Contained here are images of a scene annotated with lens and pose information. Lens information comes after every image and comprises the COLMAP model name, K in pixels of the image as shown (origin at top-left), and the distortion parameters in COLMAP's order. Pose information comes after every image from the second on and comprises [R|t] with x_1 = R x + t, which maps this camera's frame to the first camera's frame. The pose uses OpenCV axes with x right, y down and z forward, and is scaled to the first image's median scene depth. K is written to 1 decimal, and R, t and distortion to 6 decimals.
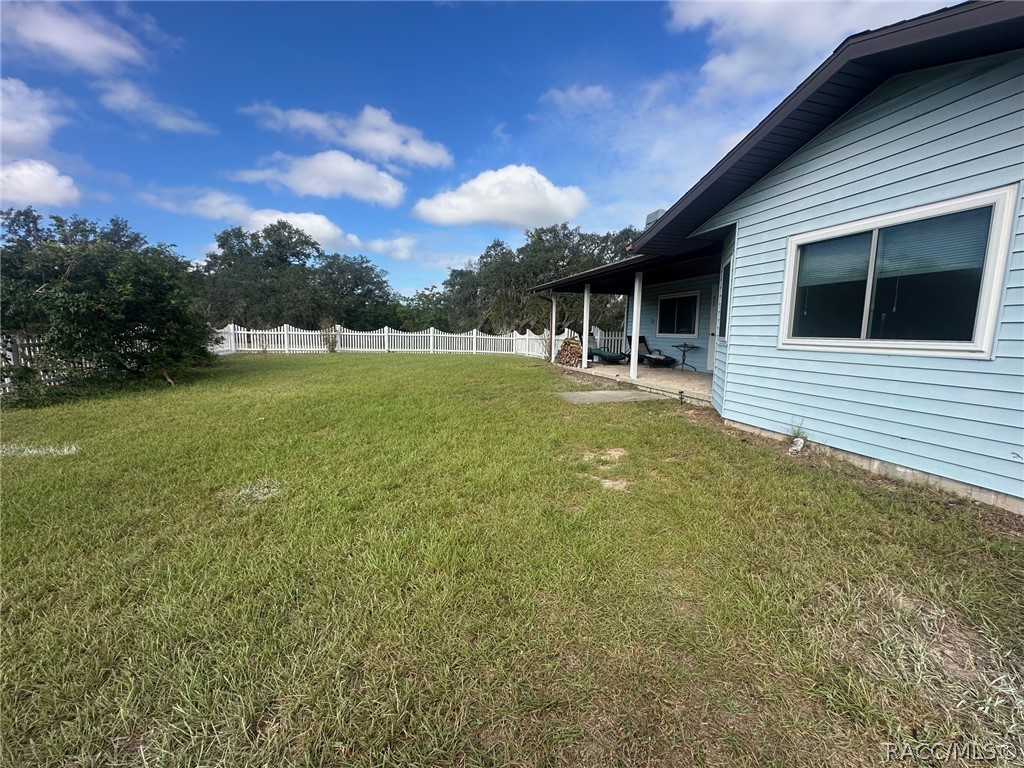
lens RADIAL K [[407.3, 0, 512.0], [0, 407.3, 384.0], [0, 0, 1]] dist [-0.000017, 0.000147]
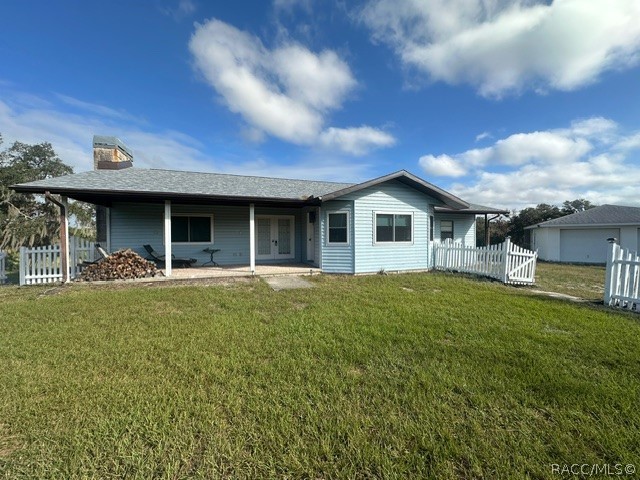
lens RADIAL K [[254.6, 0, 320.0], [0, 254.6, 240.0], [0, 0, 1]] dist [-0.000017, 0.000147]
pose [[-0.072015, -0.027622, 0.997021, -0.508315], [0.134415, 0.990229, 0.037142, -0.101780], [-0.988305, 0.136689, -0.067598, 0.611618]]
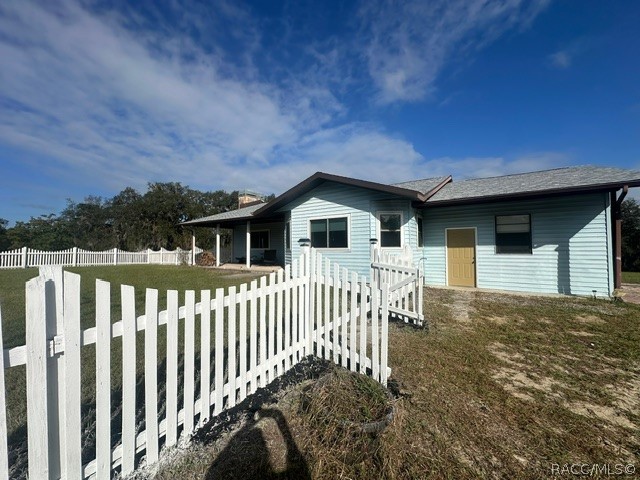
lens RADIAL K [[256.6, 0, 310.6], [0, 256.6, 236.6], [0, 0, 1]] dist [-0.000763, -0.000164]
pose [[0.789005, 0.002901, 0.614380, -0.219638], [0.099888, 0.986078, -0.132935, 0.026006], [-0.606212, 0.166255, 0.777731, -0.231701]]
